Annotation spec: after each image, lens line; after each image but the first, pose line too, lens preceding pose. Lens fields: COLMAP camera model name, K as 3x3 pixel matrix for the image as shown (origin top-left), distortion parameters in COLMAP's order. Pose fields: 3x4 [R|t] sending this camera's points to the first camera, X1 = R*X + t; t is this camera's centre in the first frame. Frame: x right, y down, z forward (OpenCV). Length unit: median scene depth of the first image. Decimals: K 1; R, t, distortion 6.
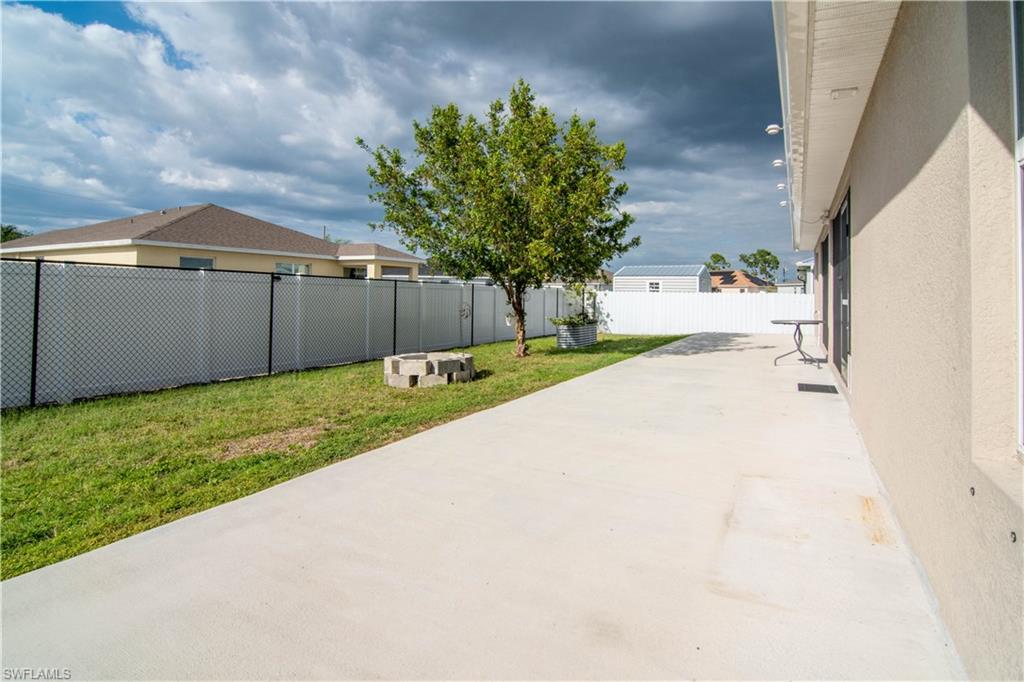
lens RADIAL K [[512.6, 0, 511.7], [0, 512.6, 273.0], [0, 0, 1]] dist [-0.000506, -0.000168]
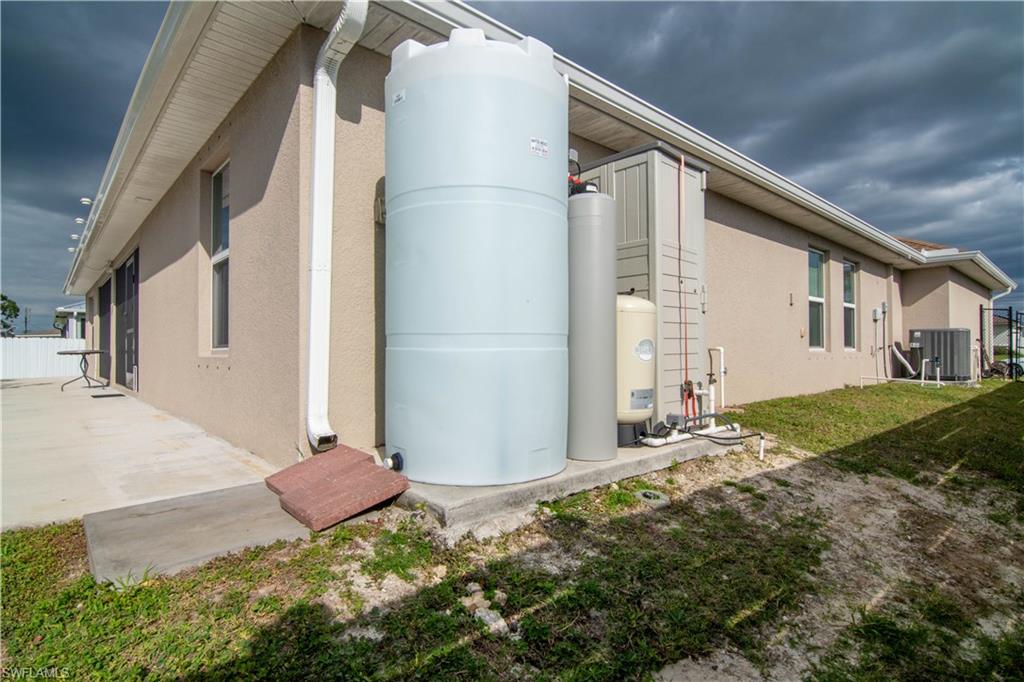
lens RADIAL K [[516.3, 0, 512.0], [0, 516.3, 341.0], [0, 0, 1]] dist [-0.000485, -0.000061]
pose [[0.318427, -0.008624, 0.947908, -0.254619], [-0.019391, 0.999690, 0.015609, 0.032163], [-0.947749, -0.023352, 0.318161, -0.312829]]
